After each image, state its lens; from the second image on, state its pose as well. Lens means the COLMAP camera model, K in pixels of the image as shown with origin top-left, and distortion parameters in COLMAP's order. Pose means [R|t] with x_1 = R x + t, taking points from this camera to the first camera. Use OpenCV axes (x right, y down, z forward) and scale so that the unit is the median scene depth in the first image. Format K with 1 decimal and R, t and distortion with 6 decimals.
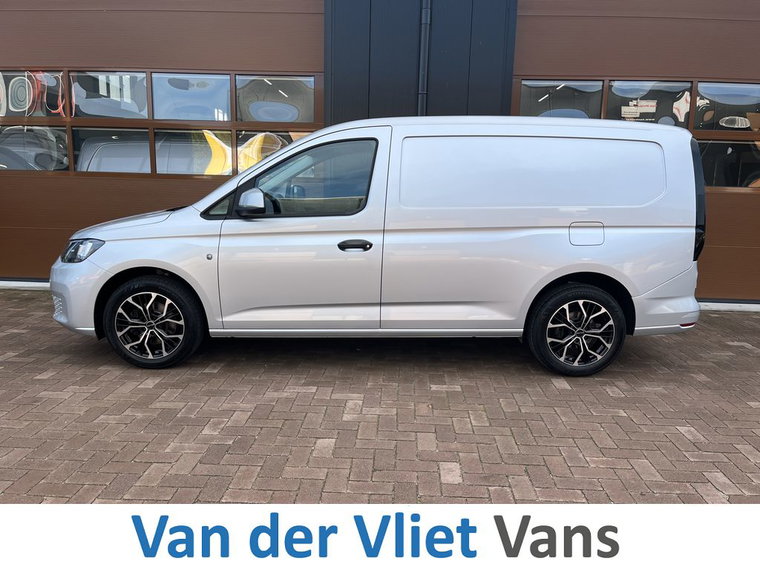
lens RADIAL K [[581.0, 0, 380.0], [0, 581.0, 285.0], [0, 0, 1]] dist [0.067844, -0.092782]
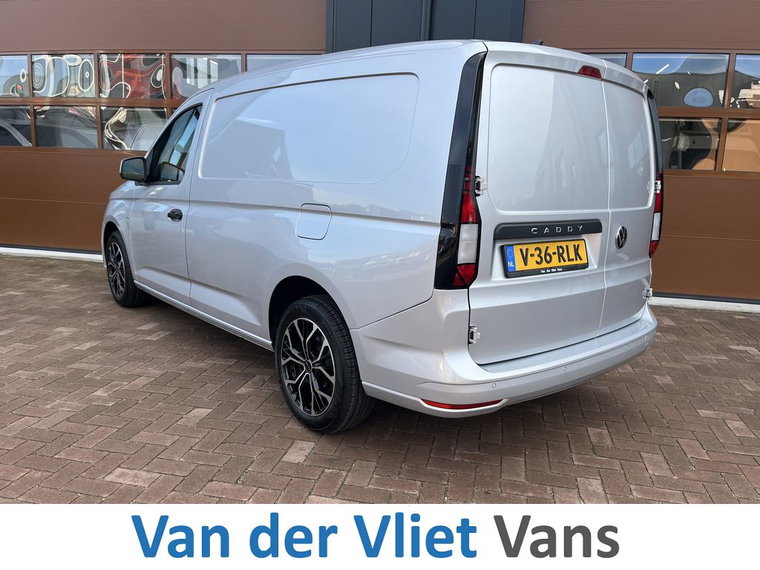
lens RADIAL K [[581.0, 0, 380.0], [0, 581.0, 285.0], [0, 0, 1]] dist [0.067844, -0.092782]
pose [[0.985504, 0.046662, -0.163109, 0.305371], [-0.044168, 0.998846, 0.018886, 0.018514], [0.163802, -0.011408, 0.986427, 0.061115]]
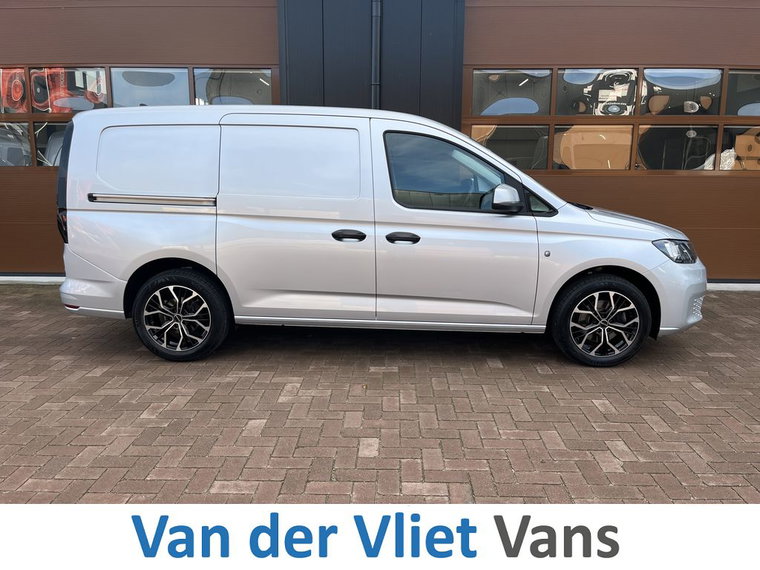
lens RADIAL K [[580.3, 0, 380.3], [0, 580.3, 279.7], [0, 0, 1]] dist [0.064073, -0.083373]
pose [[0.999681, -0.020799, 0.014300, 0.102422], [0.020593, 0.999684, 0.014382, -0.000209], [-0.014595, -0.014083, 0.999794, -0.047516]]
